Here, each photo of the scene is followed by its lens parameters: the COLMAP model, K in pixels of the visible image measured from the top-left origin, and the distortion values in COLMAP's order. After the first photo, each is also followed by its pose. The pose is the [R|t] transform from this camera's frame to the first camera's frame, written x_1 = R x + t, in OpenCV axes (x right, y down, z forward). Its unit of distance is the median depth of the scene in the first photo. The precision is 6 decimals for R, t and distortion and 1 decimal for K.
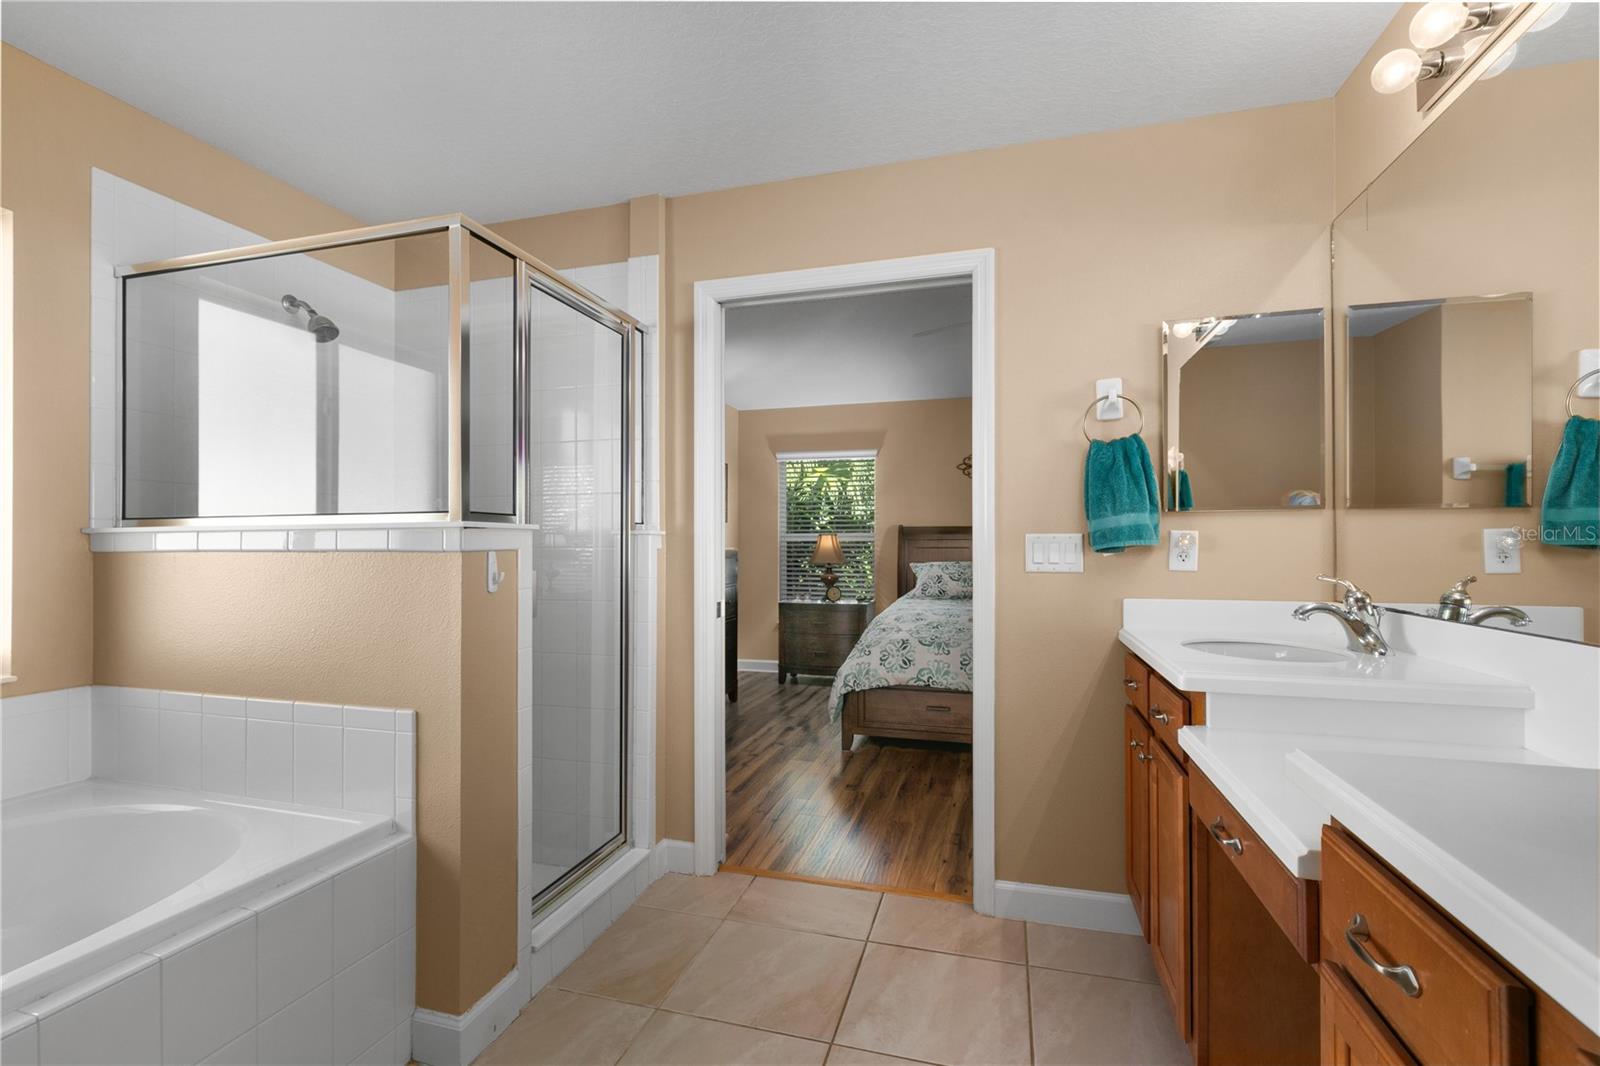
lens RADIAL K [[735.5, 0, 798.8], [0, 735.5, 530.5], [0, 0, 1]] dist [0.005867, -0.000376]
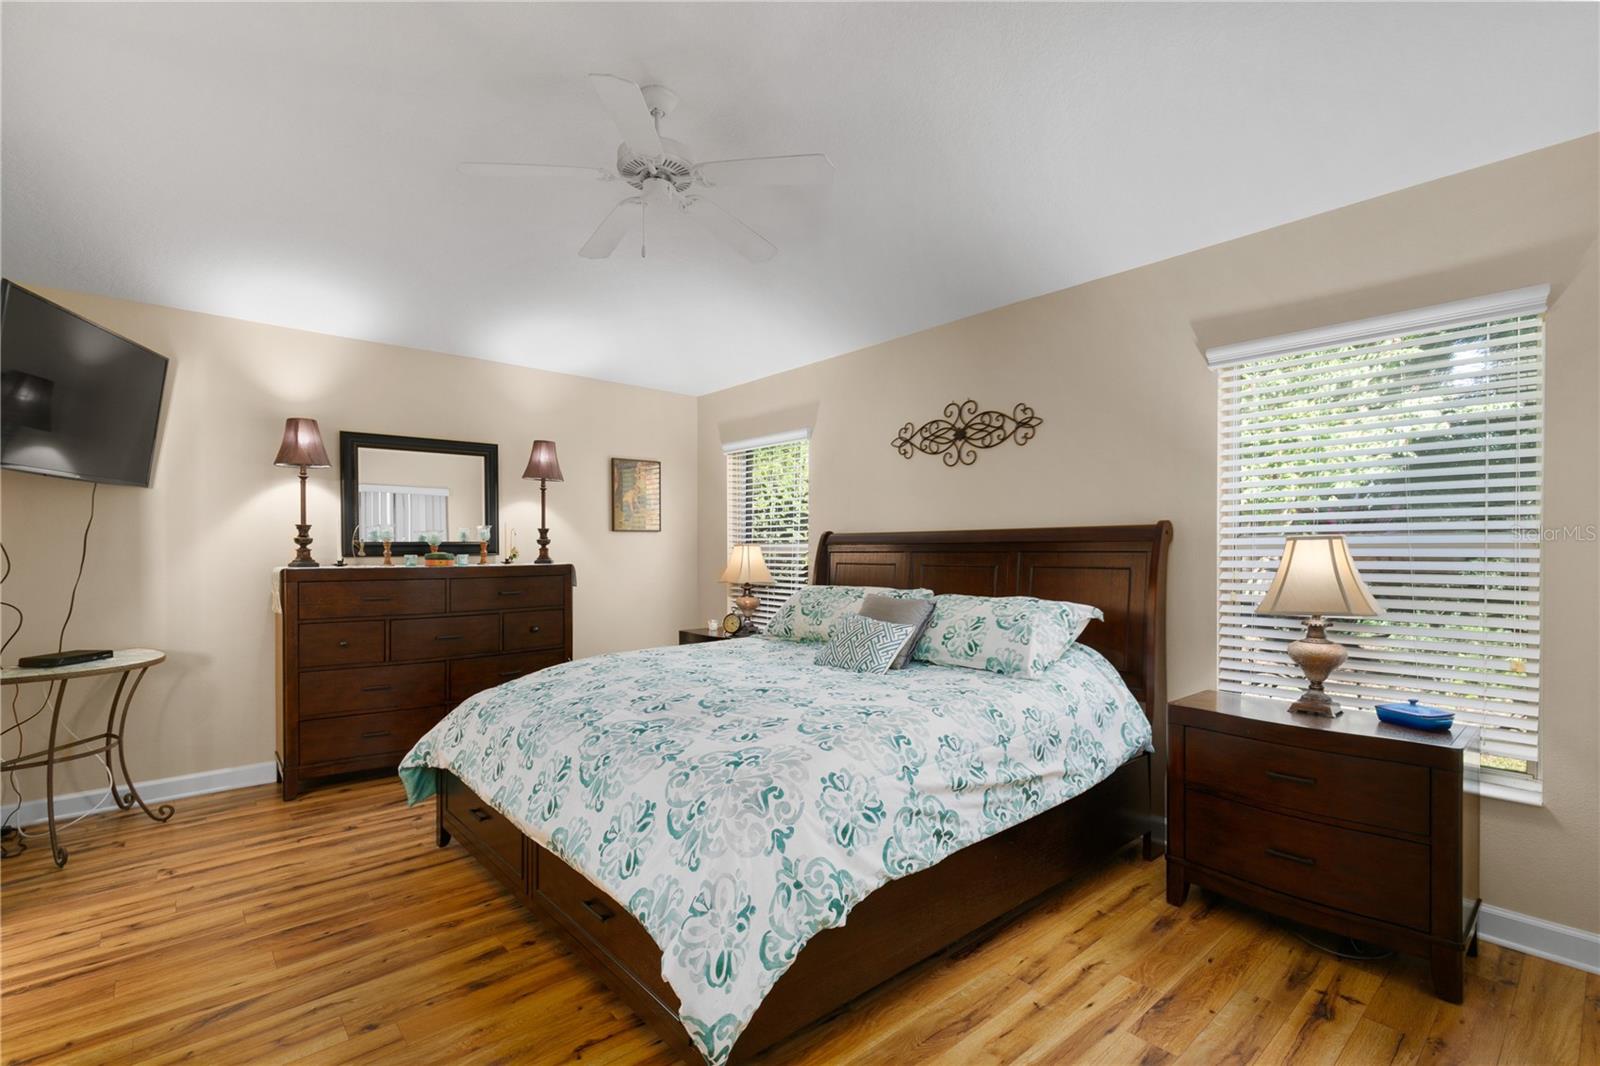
lens RADIAL K [[735.5, 0, 800.2], [0, 735.5, 540.0], [0, 0, 1]] dist [0.005867, -0.000376]
pose [[0.839896, -0.005915, -0.542716, 0.509137], [0.009138, 0.999953, 0.003243, -0.001768], [0.542671, -0.007683, 0.839910, 0.390732]]
